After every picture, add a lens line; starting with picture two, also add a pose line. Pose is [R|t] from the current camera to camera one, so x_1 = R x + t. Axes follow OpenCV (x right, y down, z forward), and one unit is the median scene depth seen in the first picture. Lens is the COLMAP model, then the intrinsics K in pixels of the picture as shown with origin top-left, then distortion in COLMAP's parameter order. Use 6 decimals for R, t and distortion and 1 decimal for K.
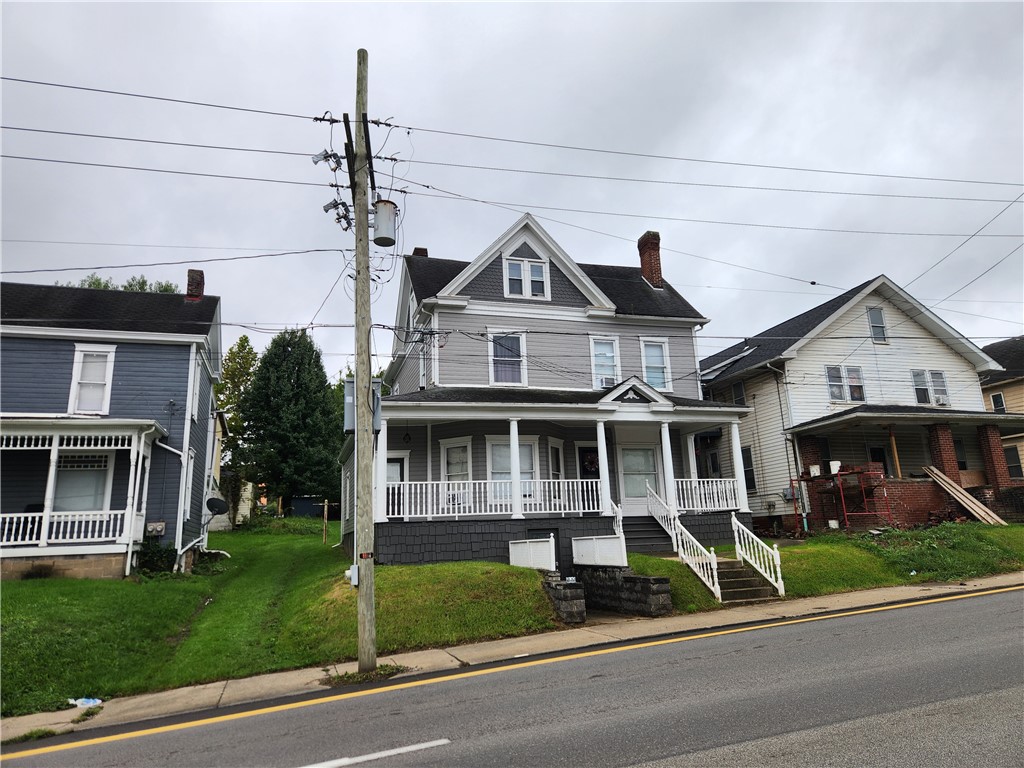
lens RADIAL K [[689.7, 0, 510.5], [0, 689.7, 368.4], [0, 0, 1]] dist [0.105231, -0.098310]
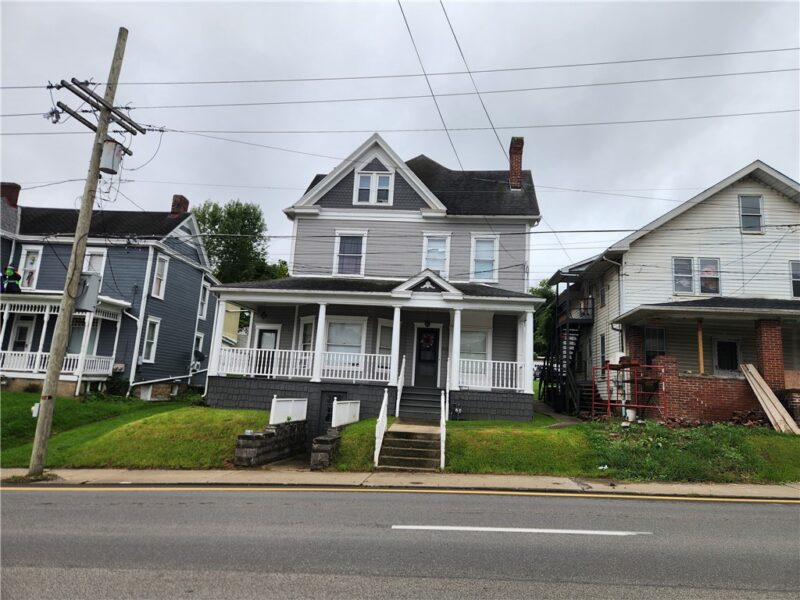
lens RADIAL K [[538.8, 0, 398.8], [0, 538.8, 287.8], [0, 0, 1]] dist [0.105231, -0.098310]
pose [[0.913732, 0.016148, -0.405997, 0.480475], [0.005597, 0.998615, 0.052314, -0.004551], [0.406280, -0.050073, 0.912376, 0.147380]]
